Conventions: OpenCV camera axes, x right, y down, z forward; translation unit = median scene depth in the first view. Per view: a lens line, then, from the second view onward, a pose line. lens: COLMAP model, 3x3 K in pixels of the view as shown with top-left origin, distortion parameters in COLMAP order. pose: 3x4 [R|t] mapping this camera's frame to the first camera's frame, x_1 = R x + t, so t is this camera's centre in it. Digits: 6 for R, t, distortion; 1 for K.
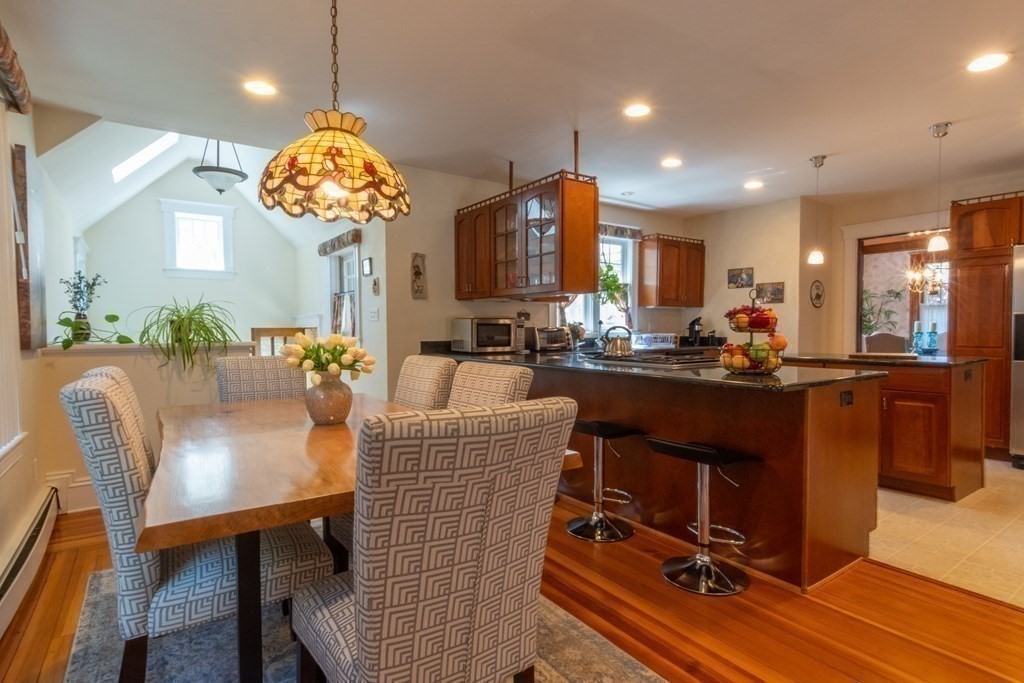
lens RADIAL K [[529.6, 0, 518.9], [0, 529.6, 348.7], [0, 0, 1]] dist [-0.007851, -0.002466]
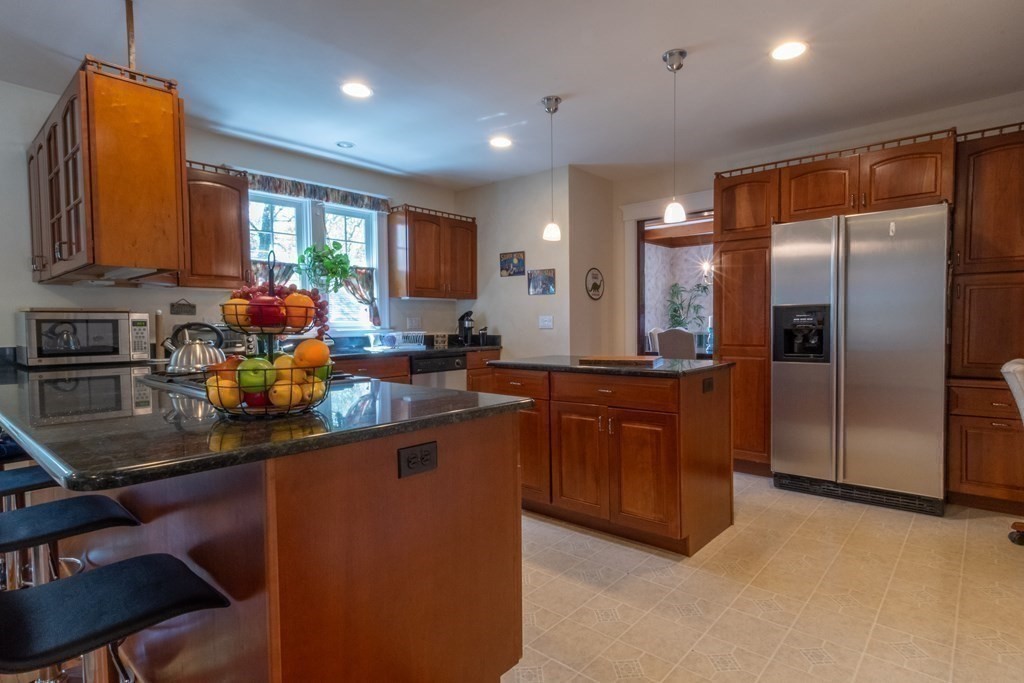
lens RADIAL K [[529.6, 0, 537.1], [0, 529.6, 348.6], [0, 0, 1]] dist [-0.007851, -0.002466]
pose [[0.967989, -0.016442, 0.250455, 0.259609], [0.014612, 0.999851, 0.009164, -0.008200], [-0.250569, -0.005211, 0.968085, 0.195747]]
